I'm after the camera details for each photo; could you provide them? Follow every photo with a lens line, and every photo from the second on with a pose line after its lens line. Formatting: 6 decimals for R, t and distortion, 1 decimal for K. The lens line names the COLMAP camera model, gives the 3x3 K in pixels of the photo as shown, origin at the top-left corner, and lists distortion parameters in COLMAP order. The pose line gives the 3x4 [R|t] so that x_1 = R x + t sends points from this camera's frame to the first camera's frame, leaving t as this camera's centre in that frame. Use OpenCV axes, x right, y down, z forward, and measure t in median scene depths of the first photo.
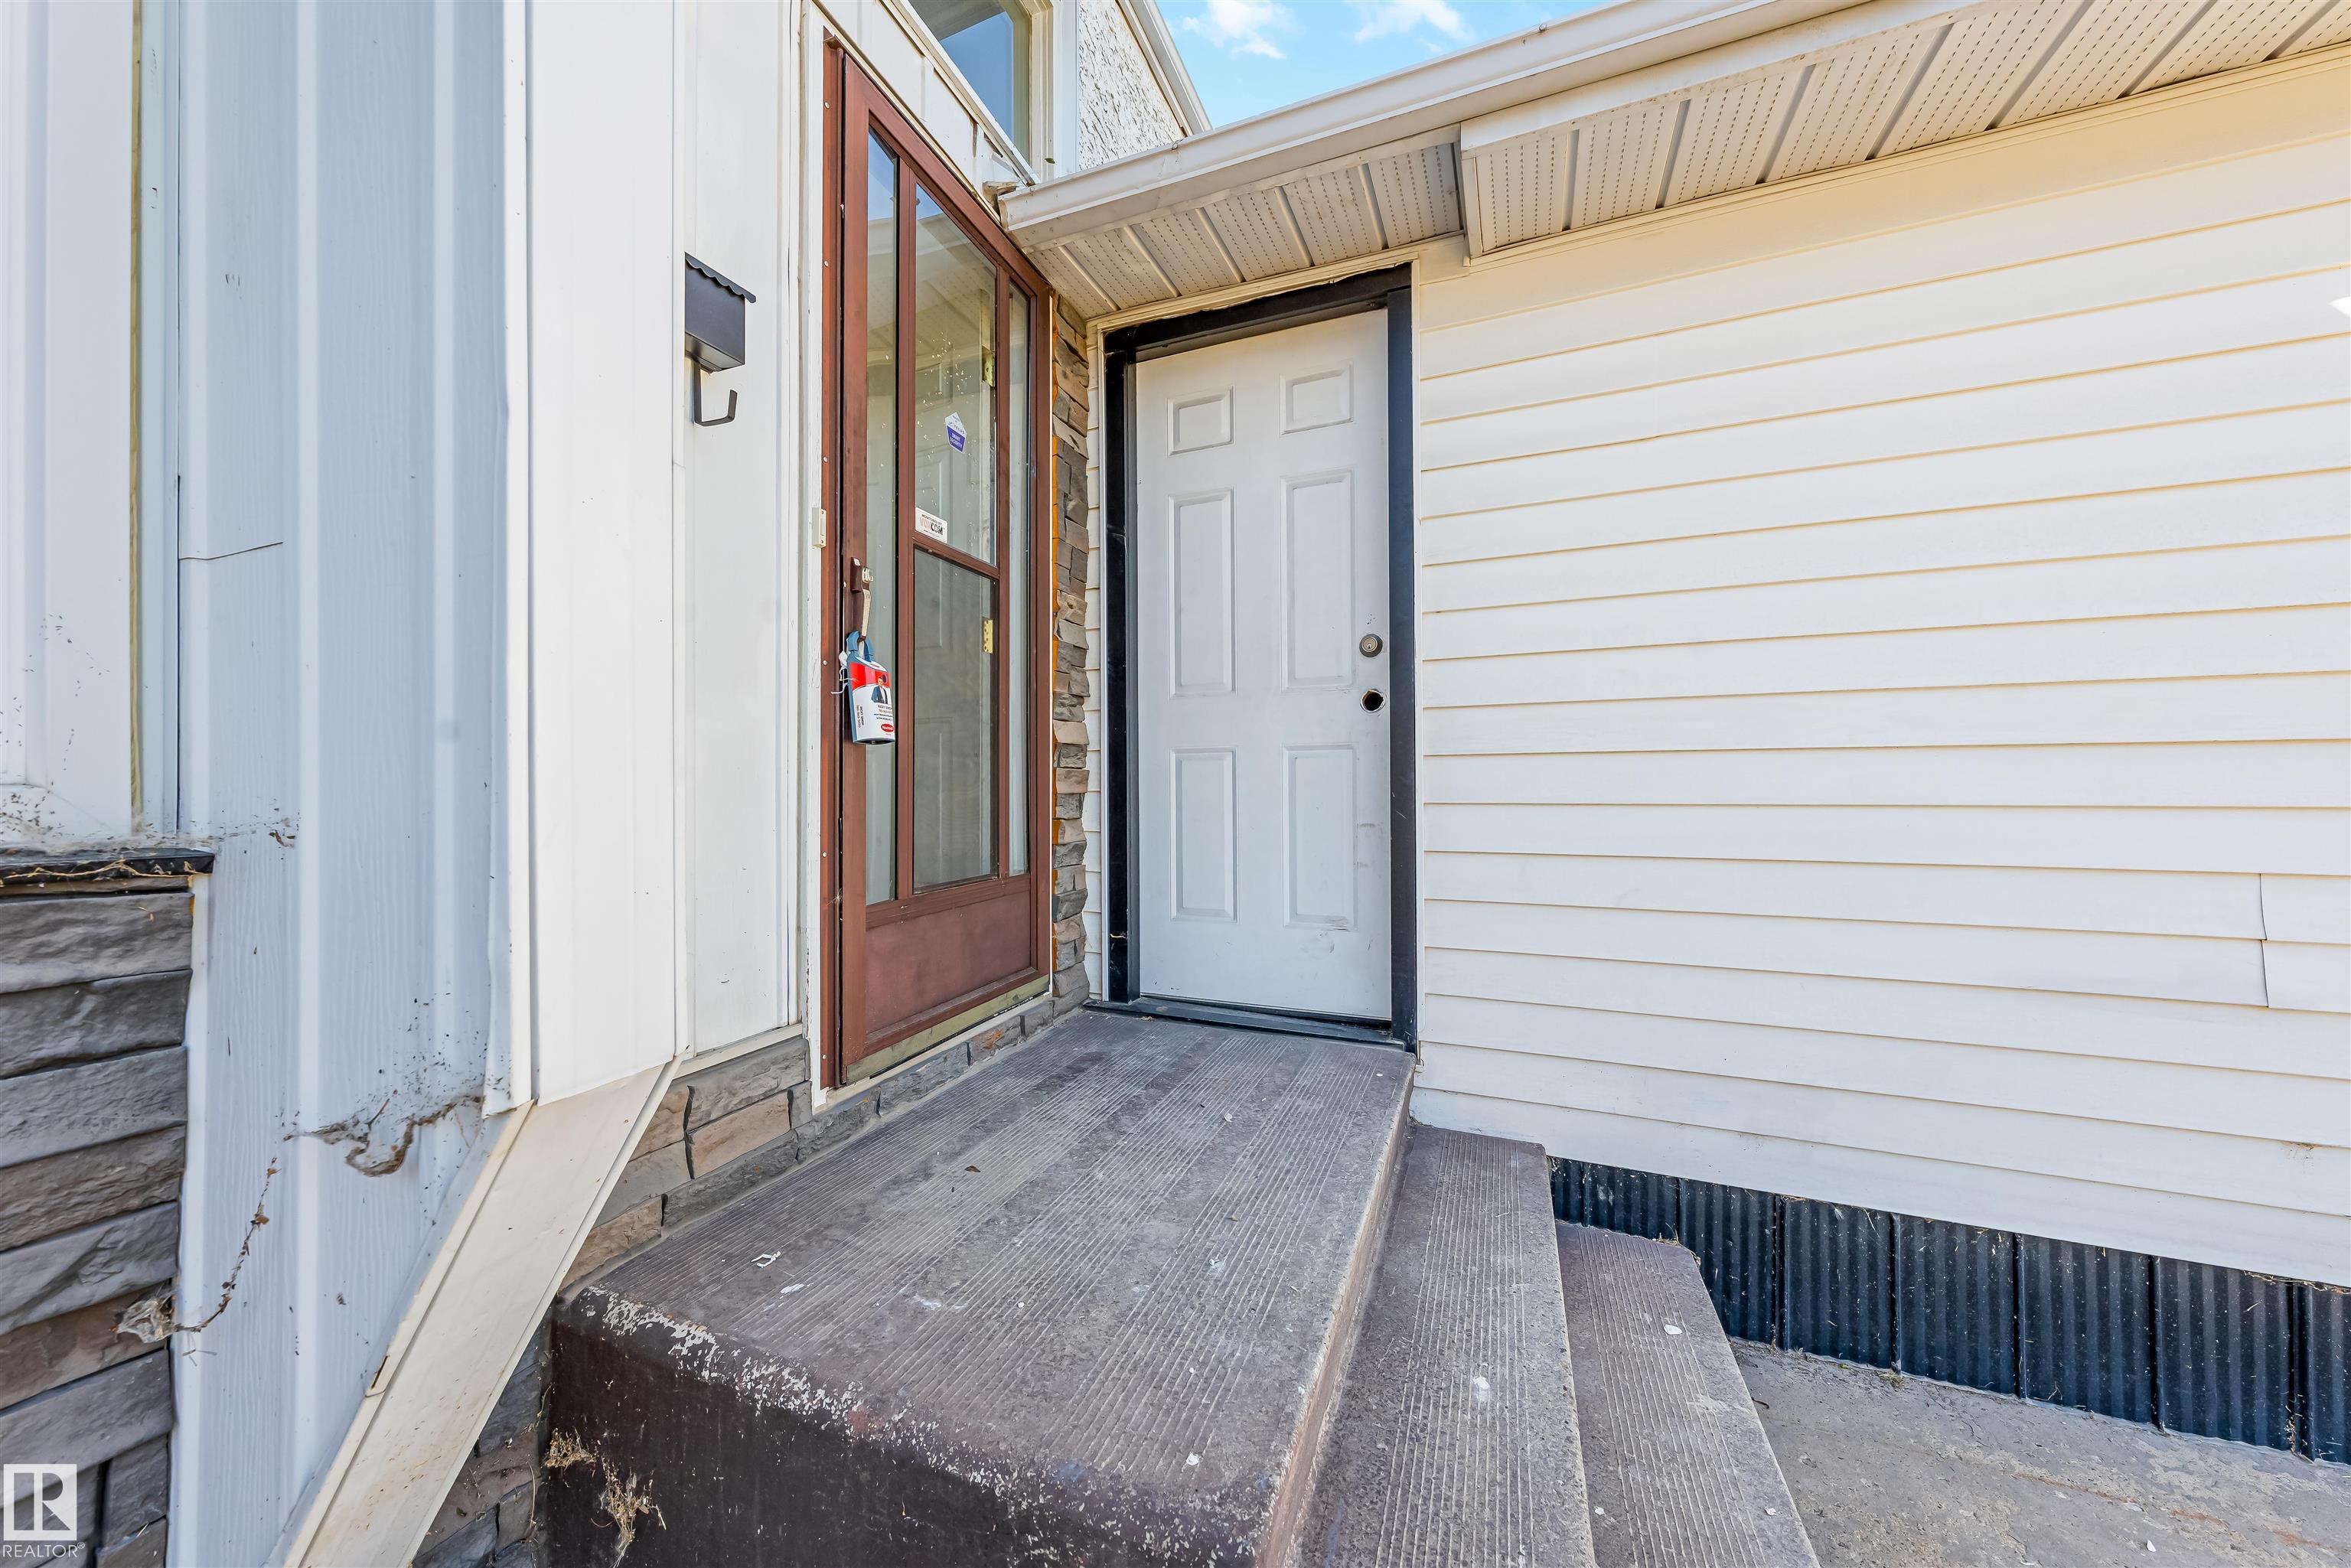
lens RADIAL K [[813.8, 0, 1162.9], [0, 813.8, 780.2], [0, 0, 1]] dist [-0.001379, -0.000218]
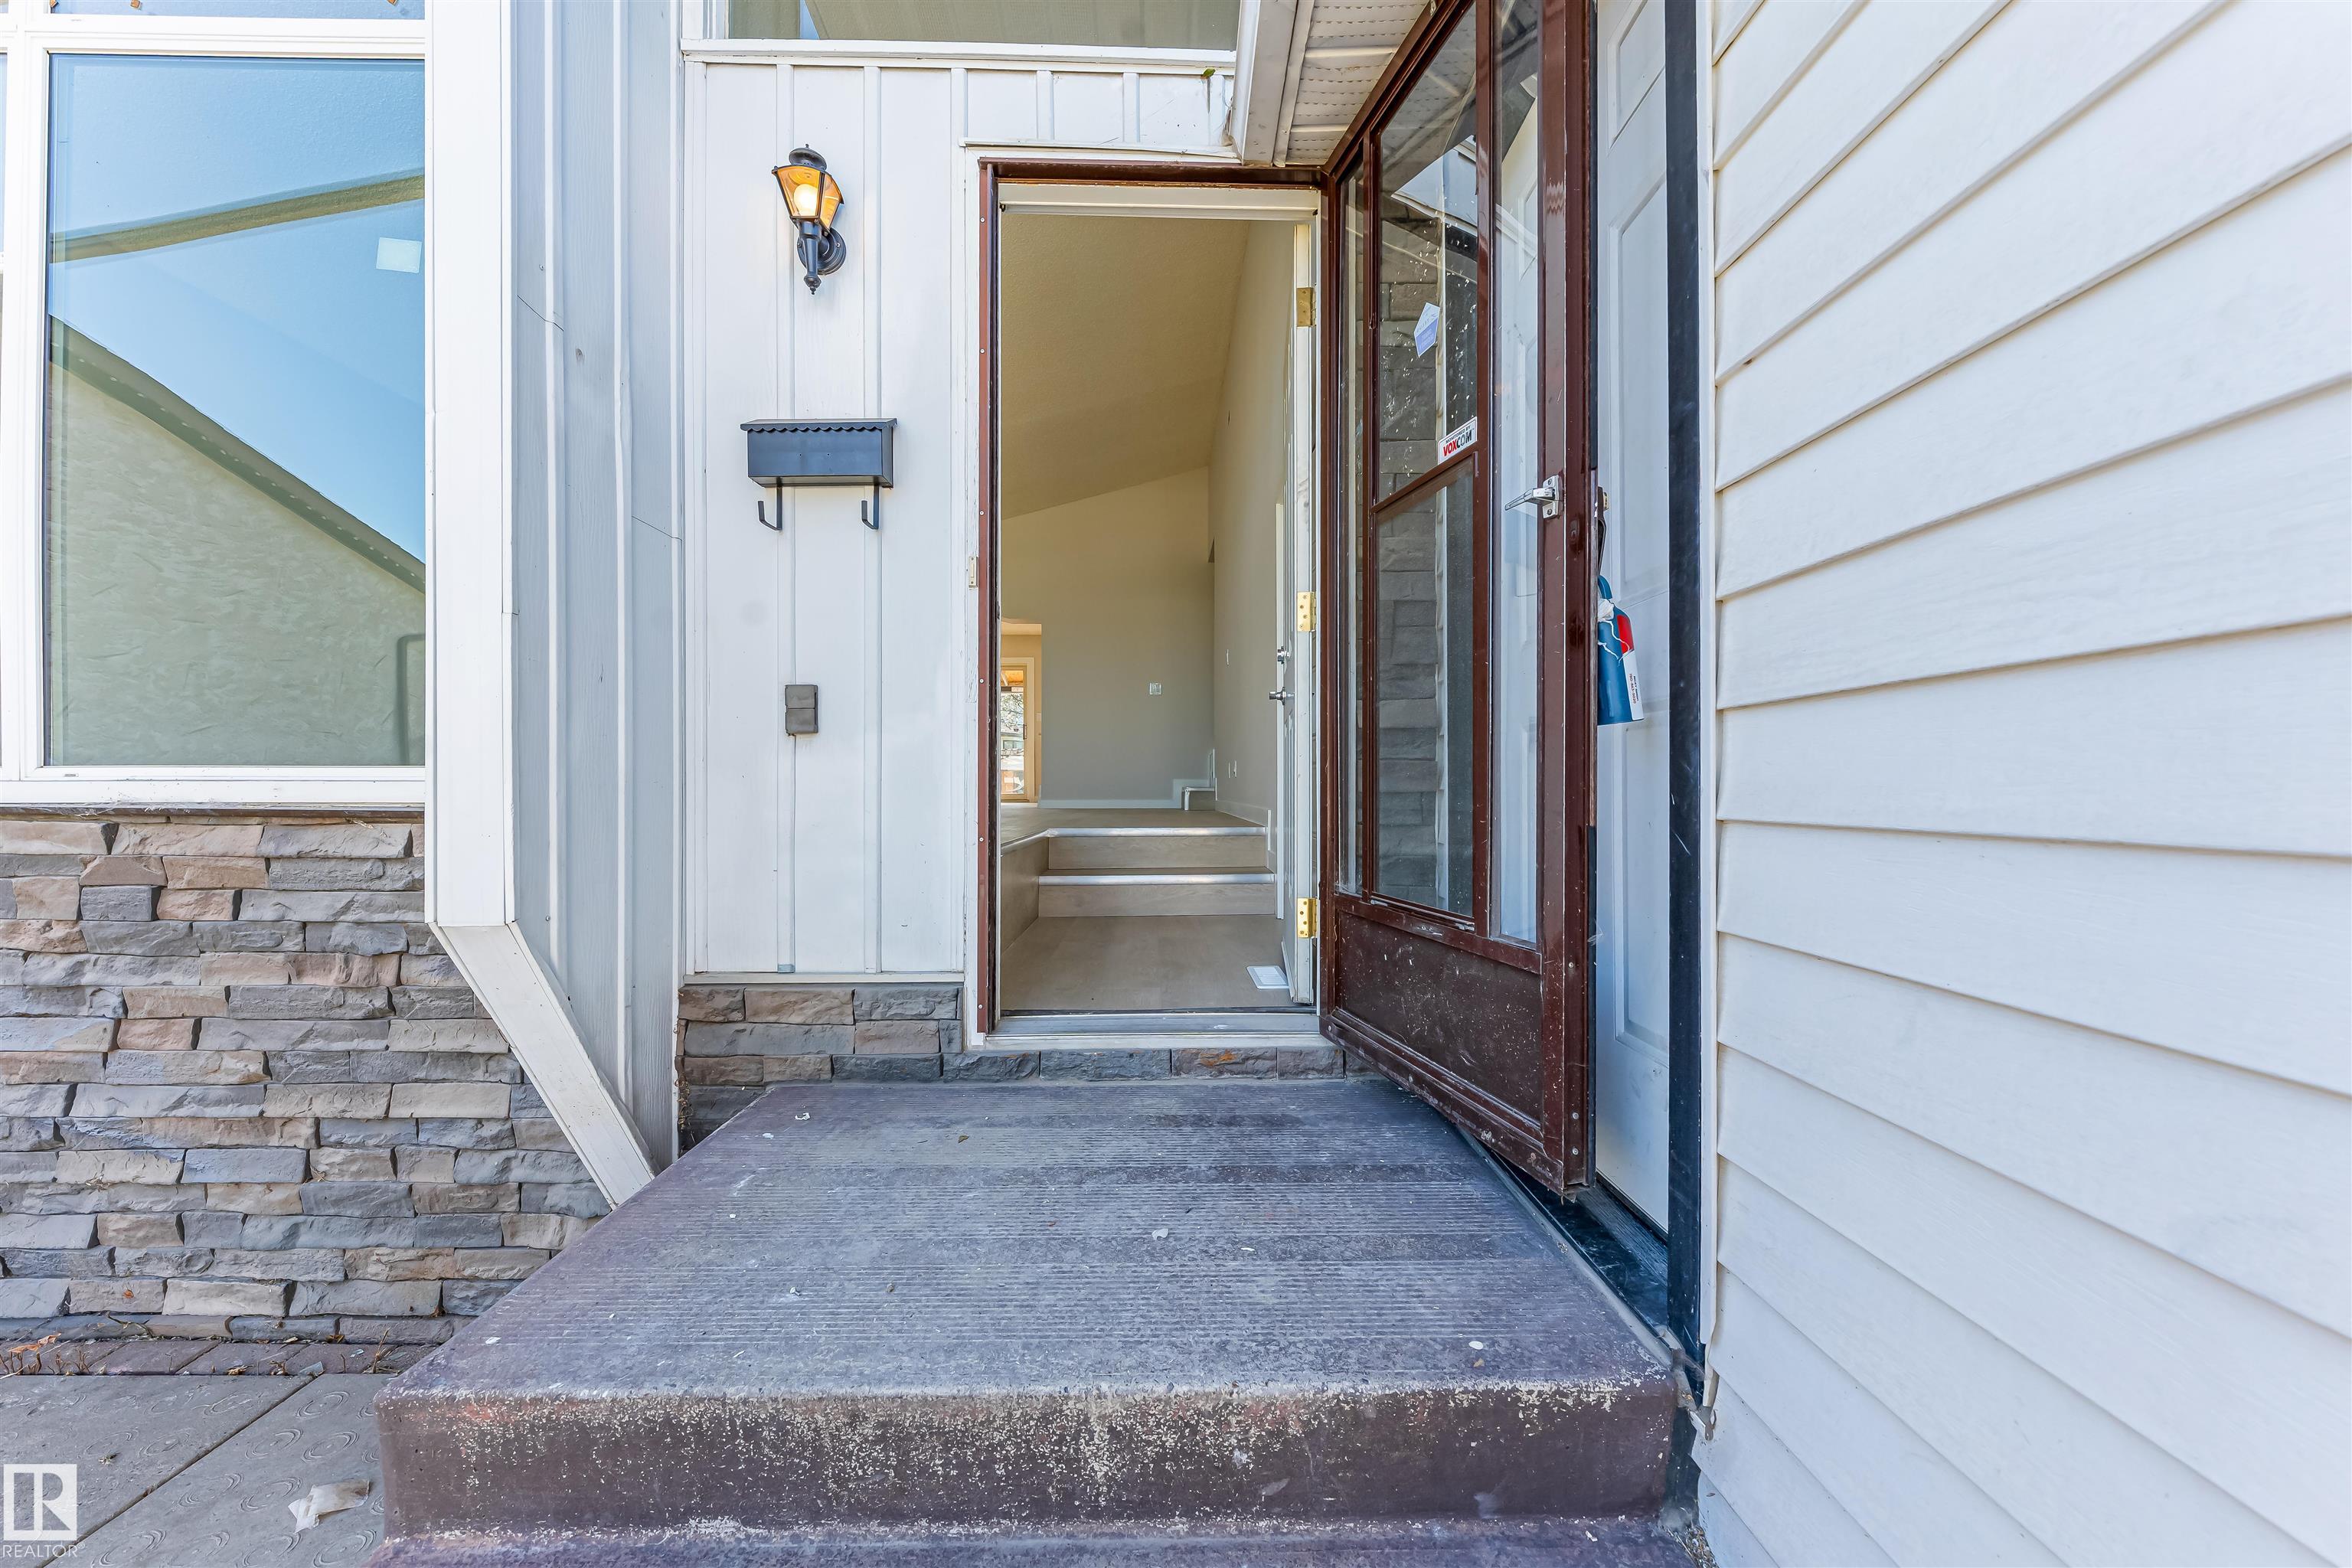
lens RADIAL K [[841.0, 0, 1173.0], [0, 841.0, 783.1], [0, 0, 1]] dist [-0.001524, -0.000102]
pose [[0.400104, 0.001723, -0.916468, 0.713679], [0.004325, 0.999984, 0.003768, 0.004275], [0.916459, -0.005471, 0.400090, 0.647874]]
